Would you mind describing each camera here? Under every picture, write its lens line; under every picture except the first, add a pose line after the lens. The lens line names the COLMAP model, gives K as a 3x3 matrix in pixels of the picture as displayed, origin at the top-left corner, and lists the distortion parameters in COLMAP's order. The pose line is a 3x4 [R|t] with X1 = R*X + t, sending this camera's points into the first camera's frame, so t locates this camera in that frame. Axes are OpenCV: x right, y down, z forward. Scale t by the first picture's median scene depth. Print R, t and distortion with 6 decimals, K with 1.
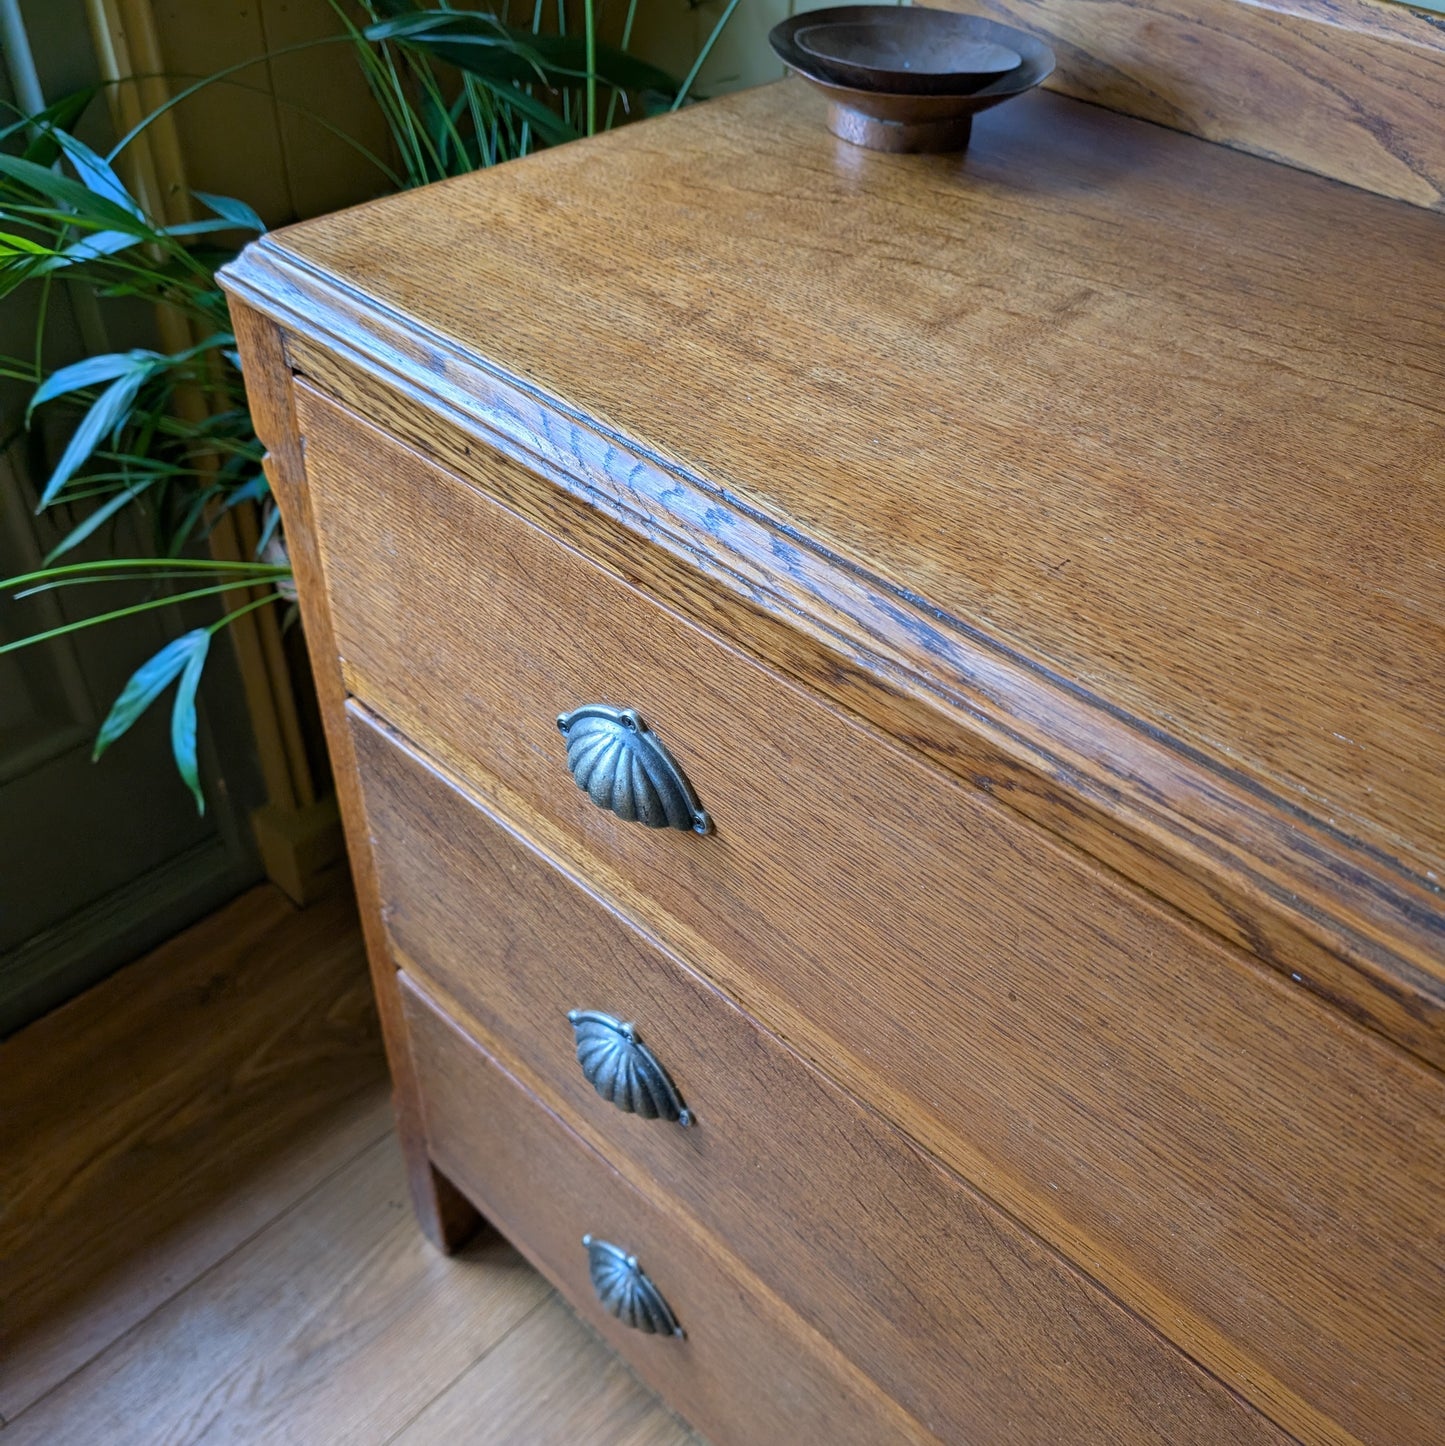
lens RADIAL K [[1404.9, 0, 722.0], [0, 1404.9, 732.0], [0, 0, 1]] dist [0.006504, 0.000000]
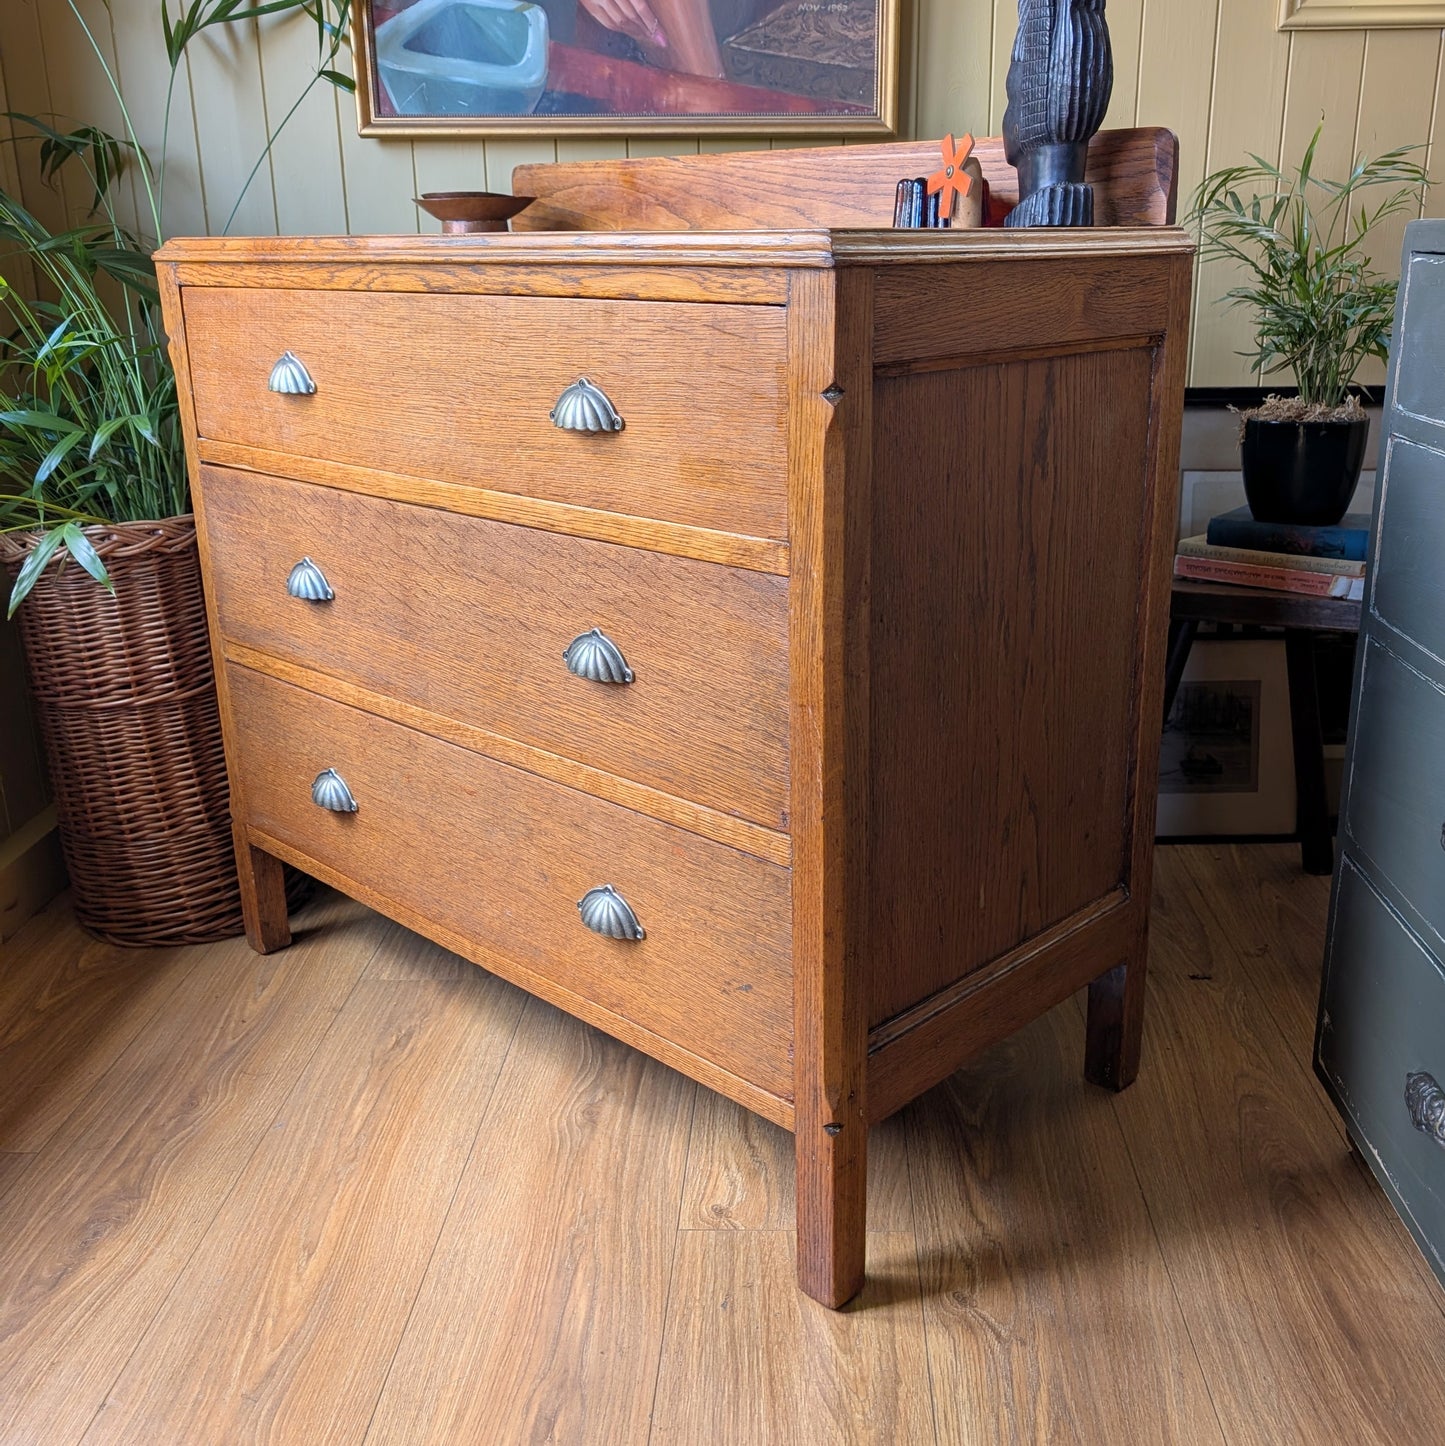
lens RADIAL K [[1504.4, 0, 786.0], [0, 1504.4, 679.6], [0, 0, 1]] dist [0.008139, 0.000000]
pose [[0.741034, -0.252497, 0.622185, -1.341642], [0.481680, 0.845469, -0.230579, 1.379688], [-0.467817, 0.470560, 0.748144, -1.040159]]
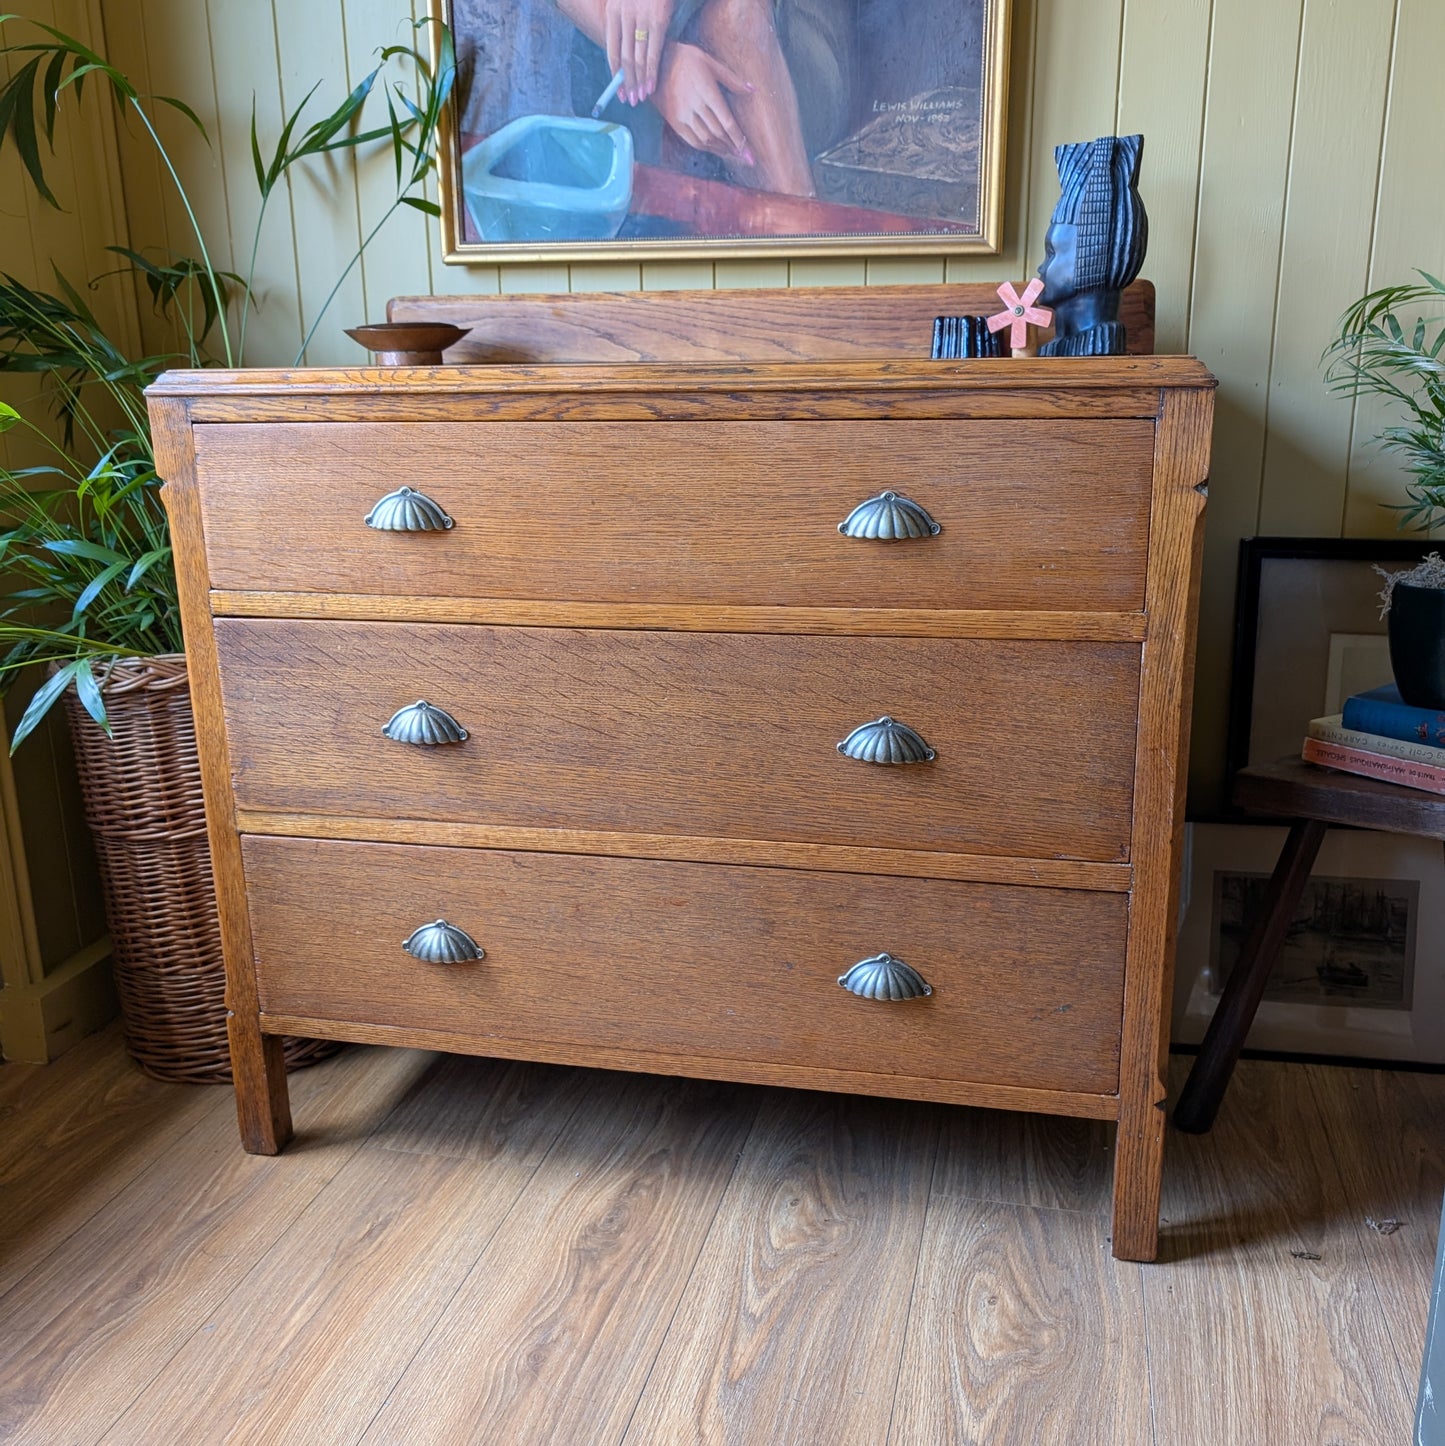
lens RADIAL K [[1404.9, 0, 752.8], [0, 1404.9, 709.0], [0, 0, 1]] dist [0.006504, 0.000000]
pose [[0.858059, -0.187050, 0.478275, -0.723835], [0.381050, 0.856253, -0.348757, 1.278339], [-0.344290, 0.481501, 0.805991, -0.885541]]
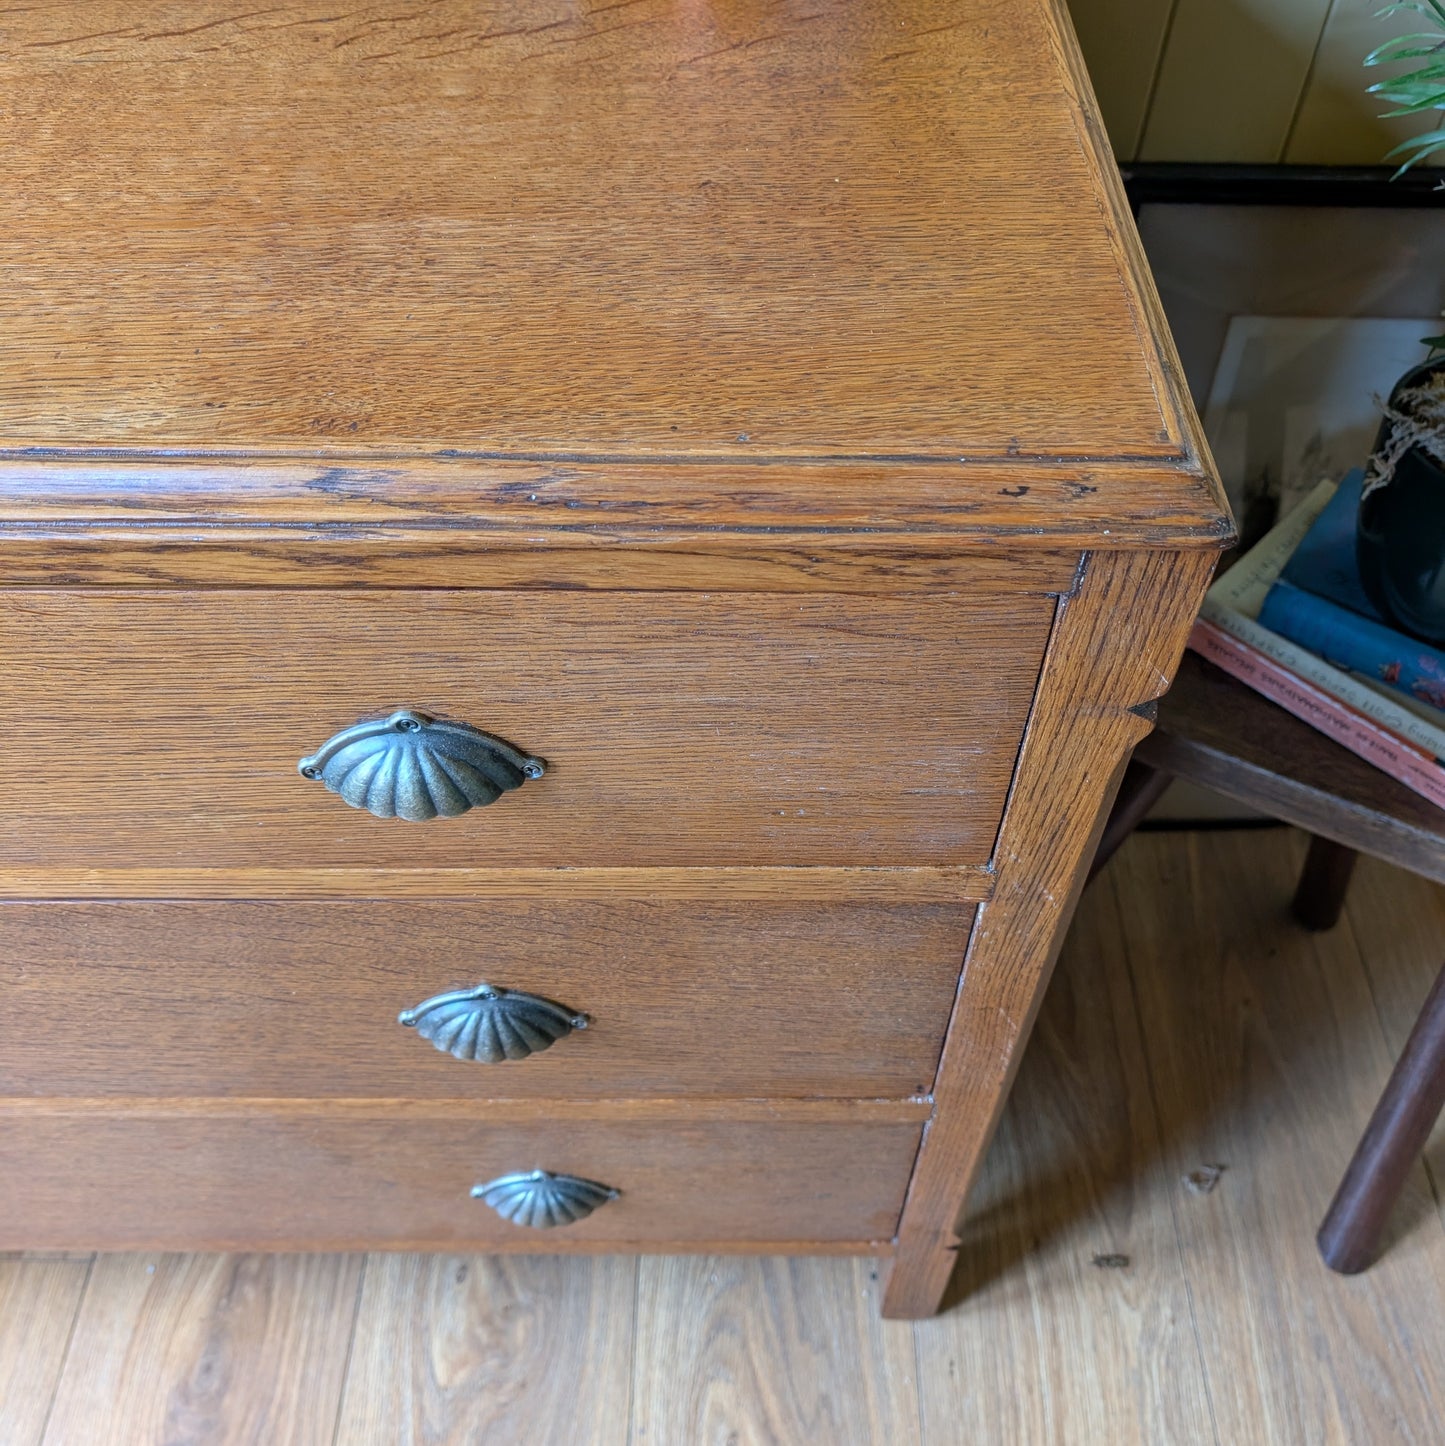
lens RADIAL K [[1404.9, 0, 745.2], [0, 1404.9, 664.3], [0, 0, 1]] dist [0.006504, 0.000000]
pose [[0.730919, -0.552888, 0.400089, 0.336682], [0.476179, 0.833118, 0.281368, 0.184726], [-0.488887, -0.015143, 0.872216, -0.264126]]
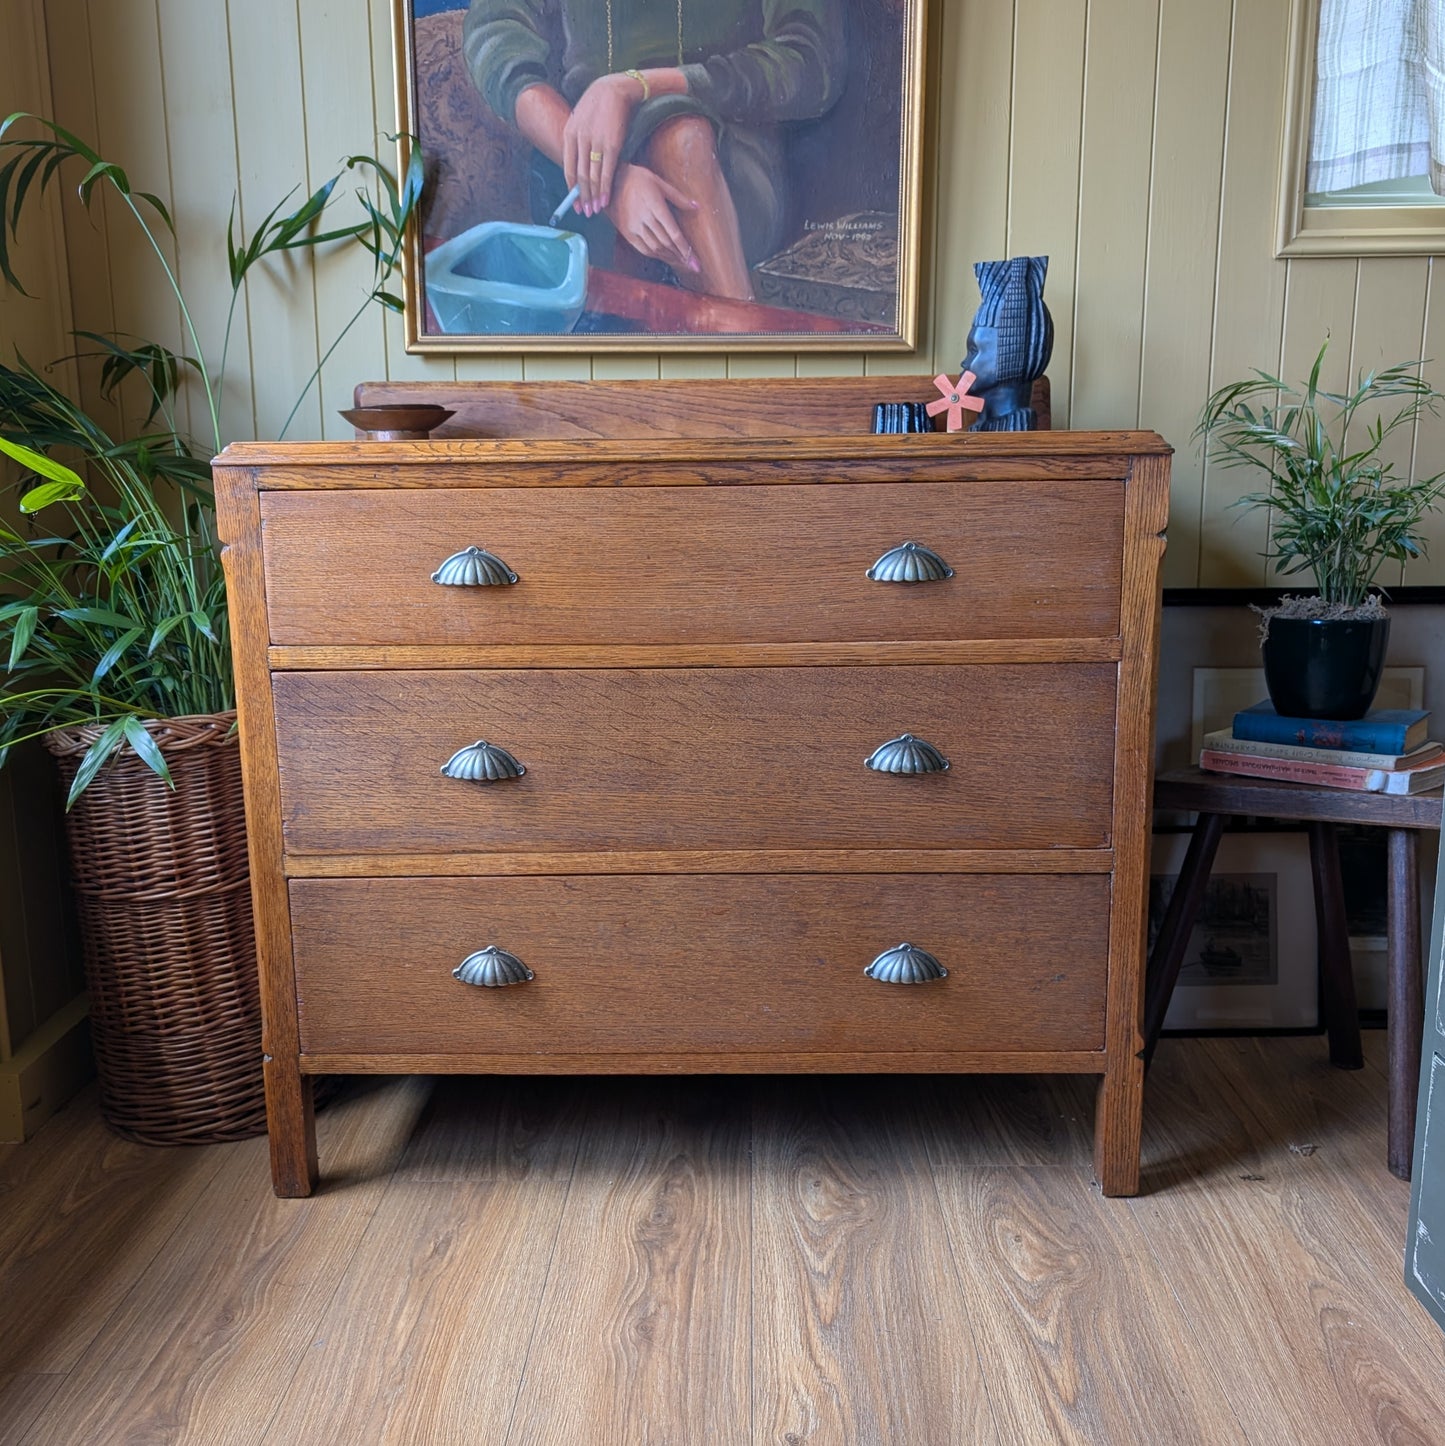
lens RADIAL K [[1404.9, 0, 727.2], [0, 1404.9, 710.4], [0, 0, 1]] dist [0.006504, 0.000000]
pose [[0.738918, -0.179548, 0.649432, -1.388892], [0.482296, 0.814007, -0.323703, 1.238807], [-0.470522, 0.552409, 0.688080, -0.816931]]
